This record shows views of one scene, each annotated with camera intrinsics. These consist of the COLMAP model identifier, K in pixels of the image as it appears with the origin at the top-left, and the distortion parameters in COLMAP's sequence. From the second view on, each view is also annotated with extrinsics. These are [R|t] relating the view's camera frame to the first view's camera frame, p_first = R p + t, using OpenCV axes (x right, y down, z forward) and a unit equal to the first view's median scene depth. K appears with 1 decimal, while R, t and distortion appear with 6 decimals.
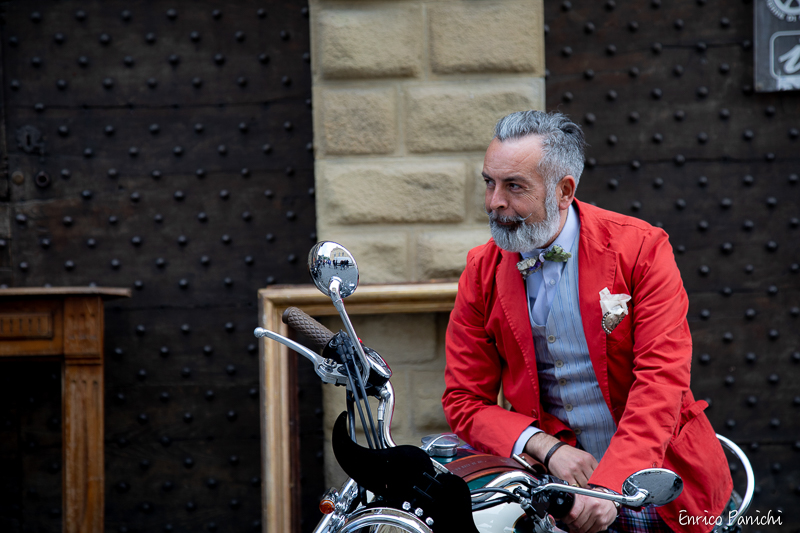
lens RADIAL K [[1787.6, 0, 402.8], [0, 1787.6, 305.7], [0, 0, 1]] dist [0.393085, 0.000000]
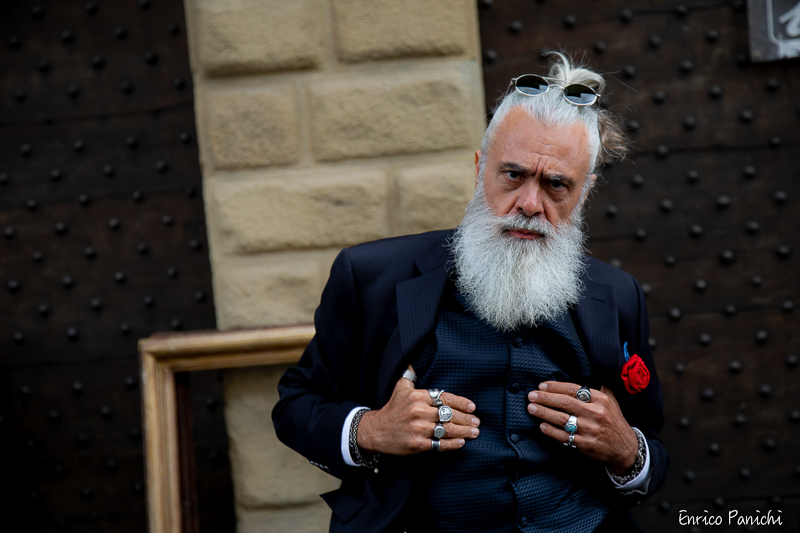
lens RADIAL K [[1700.8, 0, 398.2], [0, 1700.8, 302.3], [0, 0, 1]] dist [0.328724, 0.000000]
pose [[0.994980, -0.050707, -0.086281, 0.098468], [0.050755, 0.998710, -0.001631, -0.017891], [0.086252, -0.002756, 0.996270, 0.221829]]
